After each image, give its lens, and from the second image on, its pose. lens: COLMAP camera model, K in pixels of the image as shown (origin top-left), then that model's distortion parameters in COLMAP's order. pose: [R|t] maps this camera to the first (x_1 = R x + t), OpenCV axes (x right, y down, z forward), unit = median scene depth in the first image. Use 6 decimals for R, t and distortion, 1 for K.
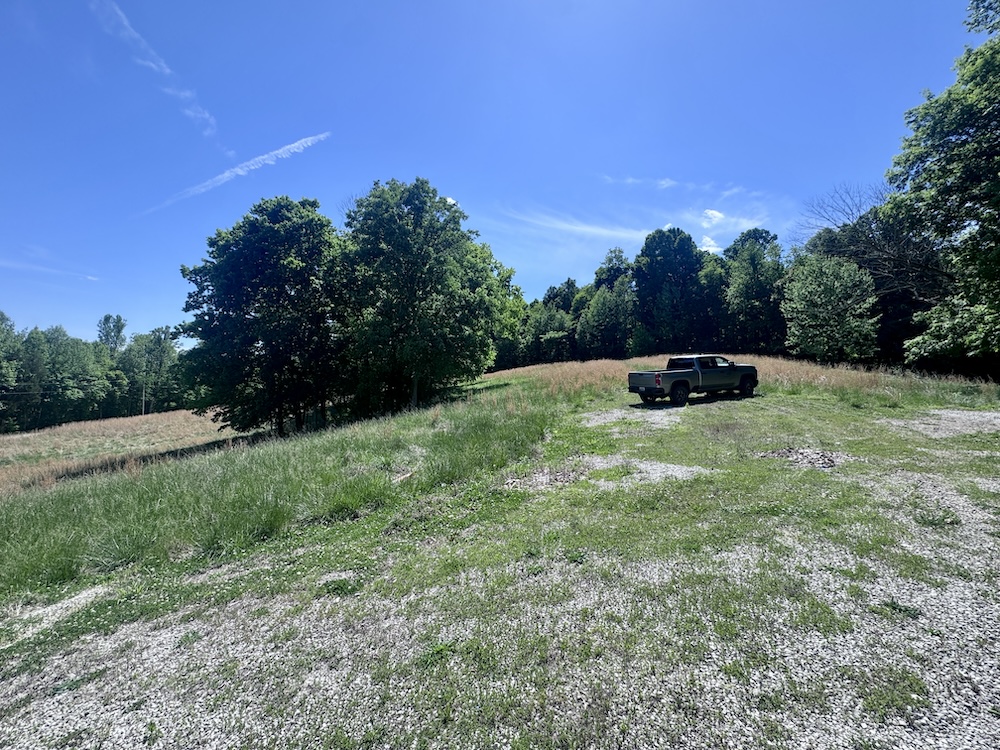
lens RADIAL K [[395.2, 0, 500.4], [0, 395.2, 378.8], [0, 0, 1]] dist [-0.000374, 0.000213]
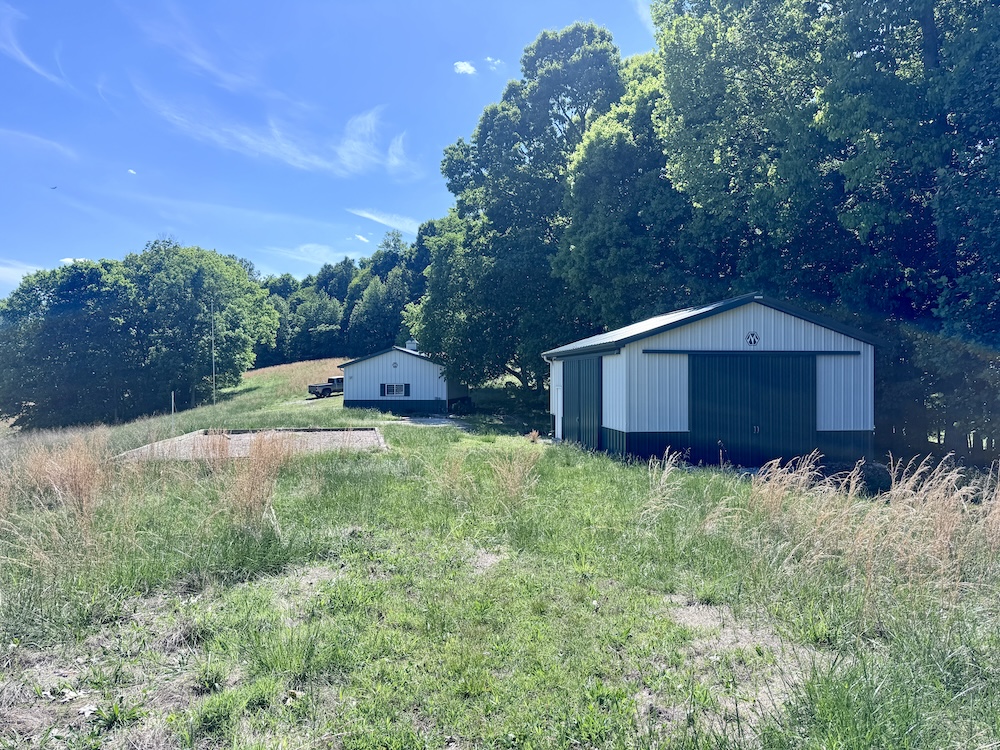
lens RADIAL K [[708.0, 0, 498.9], [0, 708.0, 376.9], [0, 0, 1]] dist [0.000869, -0.000487]
pose [[0.954042, -0.020558, 0.298967, 0.030323], [0.015432, 0.999691, 0.019495, -0.024839], [-0.299276, -0.013985, 0.954064, -0.658508]]
